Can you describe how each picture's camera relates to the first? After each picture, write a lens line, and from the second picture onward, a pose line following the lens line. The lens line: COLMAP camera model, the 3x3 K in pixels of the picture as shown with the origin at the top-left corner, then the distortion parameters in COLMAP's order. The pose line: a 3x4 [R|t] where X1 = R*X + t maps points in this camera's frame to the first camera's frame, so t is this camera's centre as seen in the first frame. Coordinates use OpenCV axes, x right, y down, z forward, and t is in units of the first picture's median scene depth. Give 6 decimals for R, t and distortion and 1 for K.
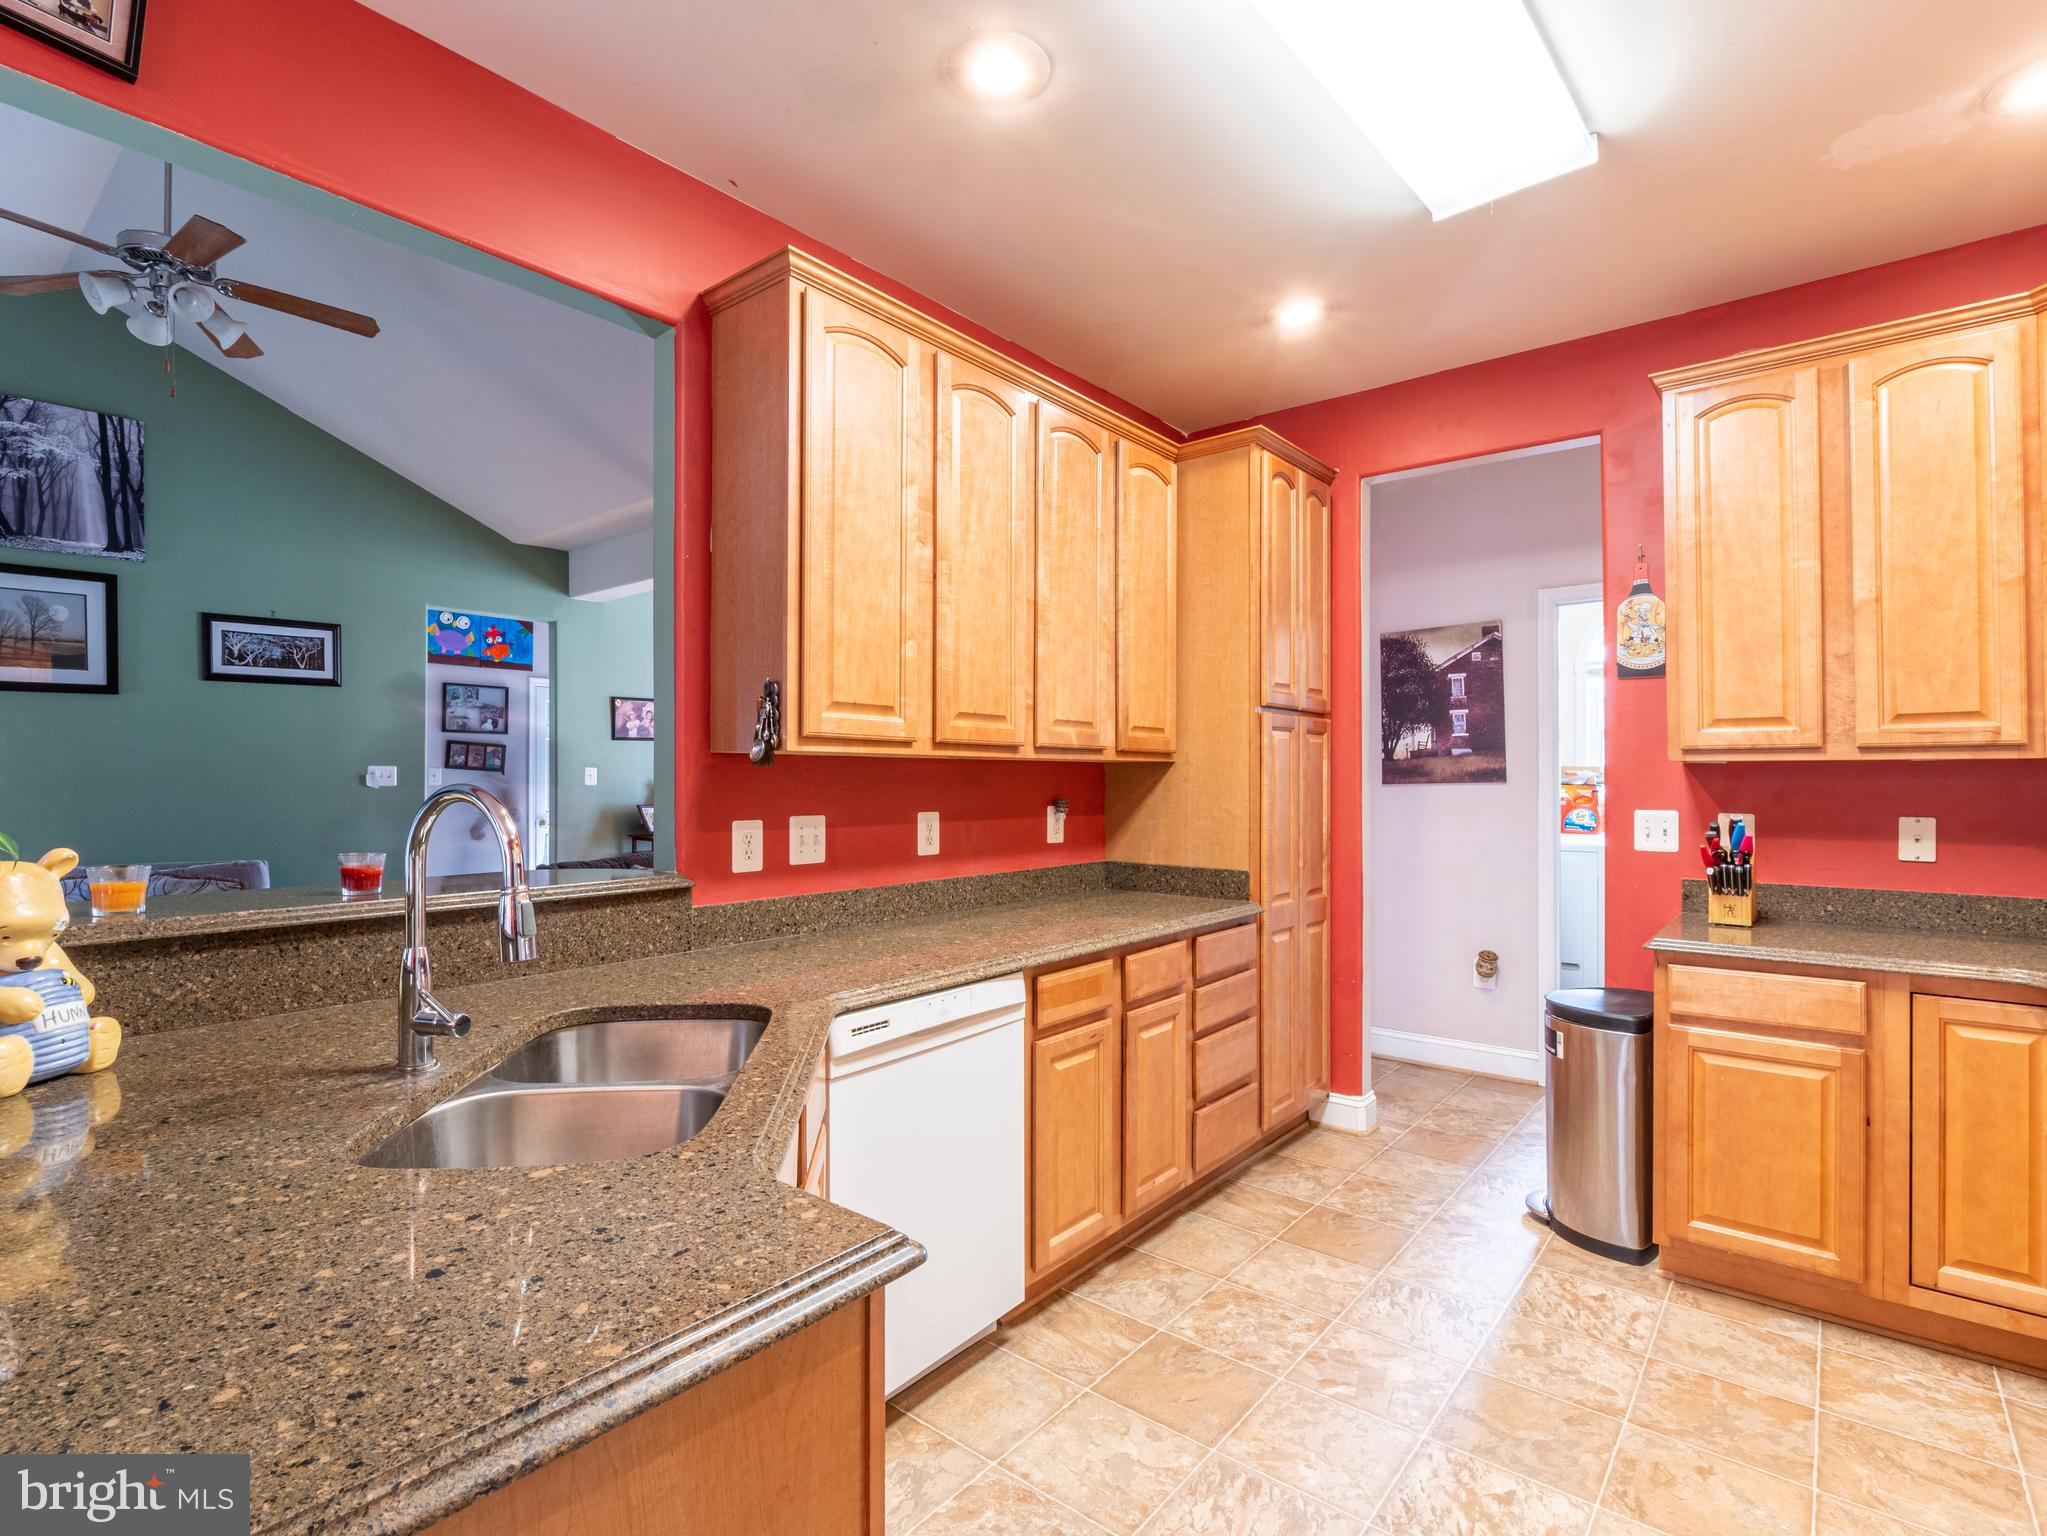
lens RADIAL K [[998.4, 0, 1020.5], [0, 998.4, 773.0], [0, 0, 1]] dist [-0.003746, -0.002209]
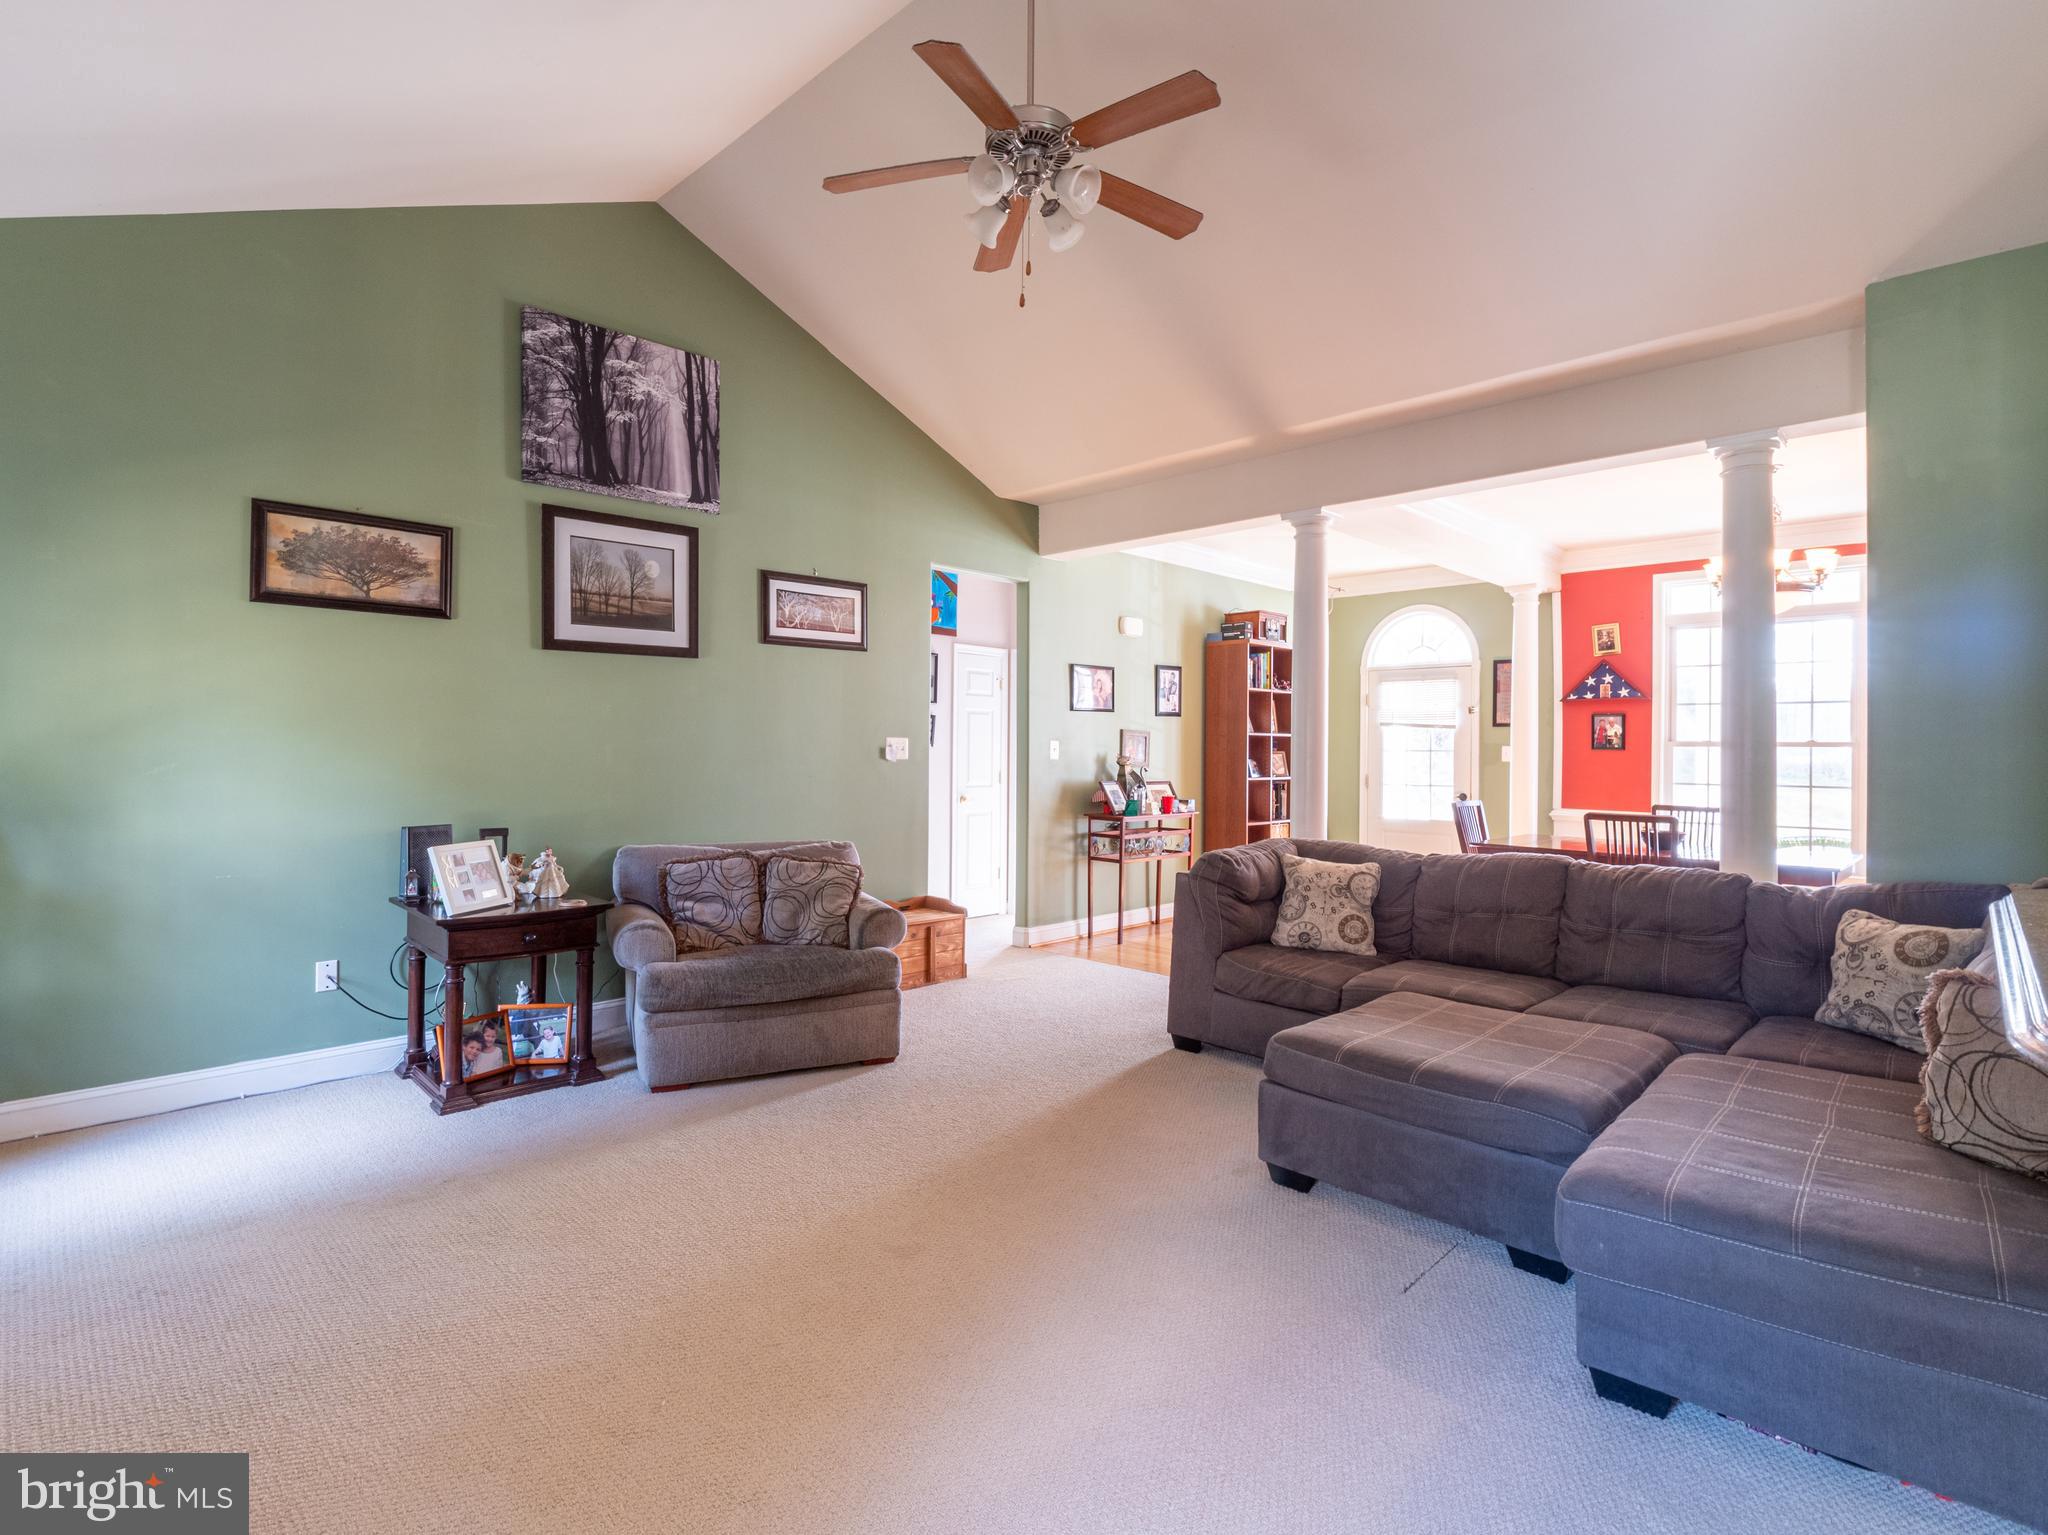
lens RADIAL K [[1017.7, 0, 1020.6], [0, 1017.7, 745.6], [0, 0, 1]] dist [-0.001797, -0.000416]
pose [[0.996994, 0.008193, -0.077042, -0.893549], [-0.008169, 0.999966, 0.000625, -0.001999], [0.077045, 0.000006, 0.997028, 0.140902]]
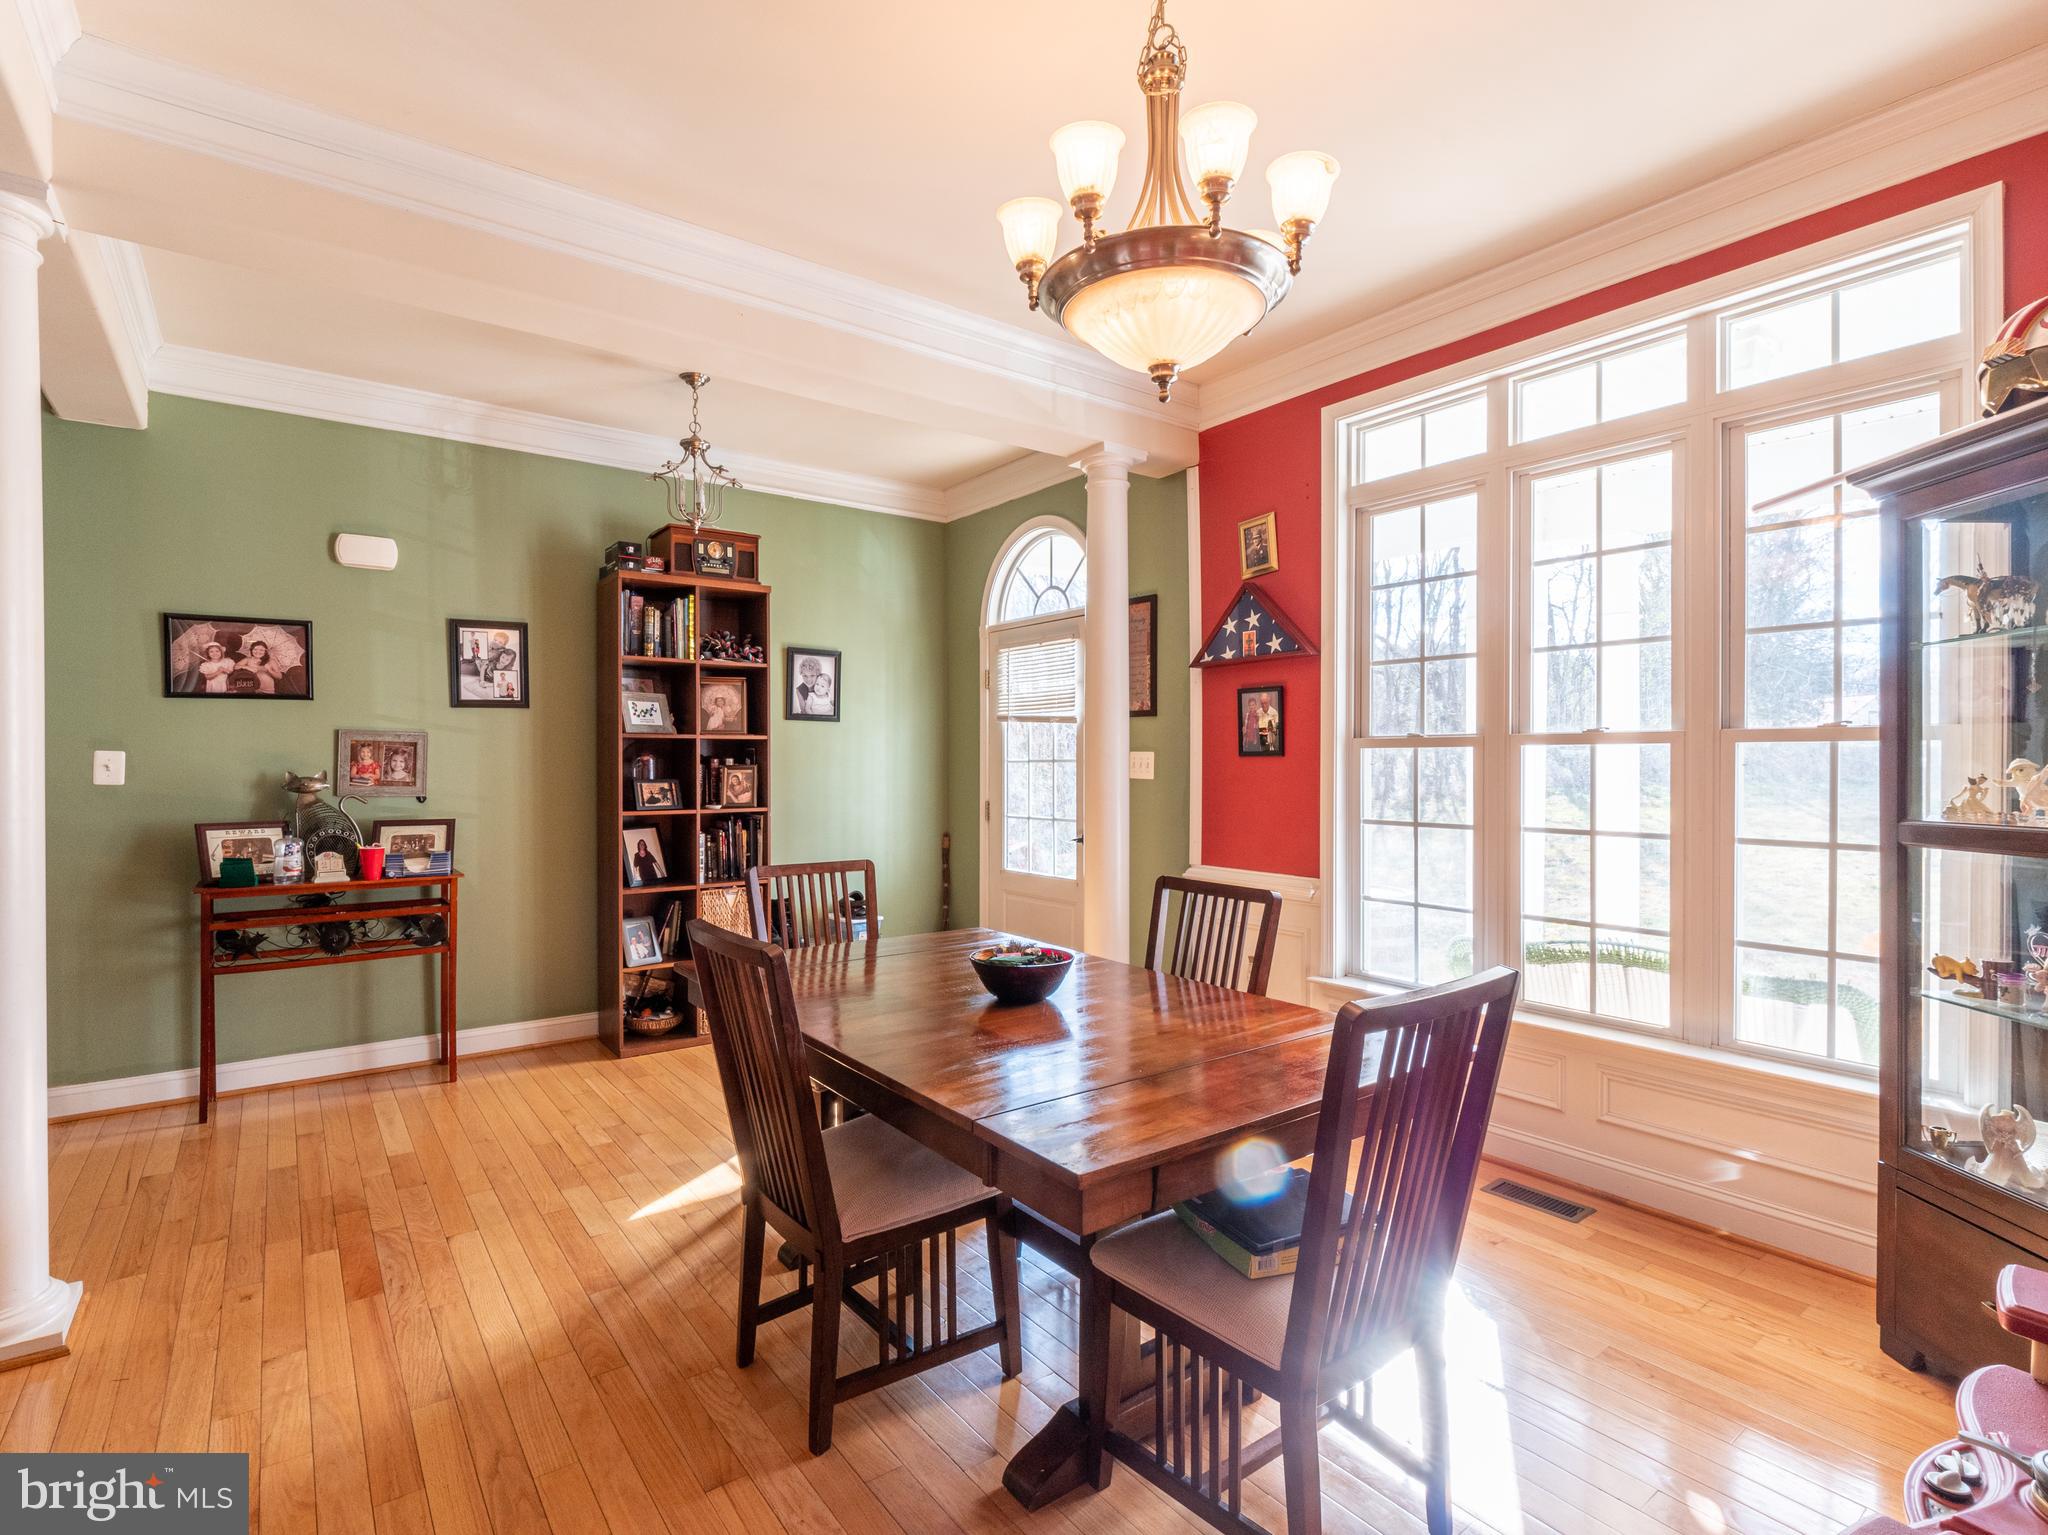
lens RADIAL K [[998.9, 0, 1021.0], [0, 998.9, 772.5], [0, 0, 1]] dist [-0.003746, -0.002209]
pose [[0.974326, 0.000775, -0.225140, 0.319300], [0.003325, 0.999836, 0.017830, -0.004598], [0.225117, -0.018121, 0.974163, 1.397483]]
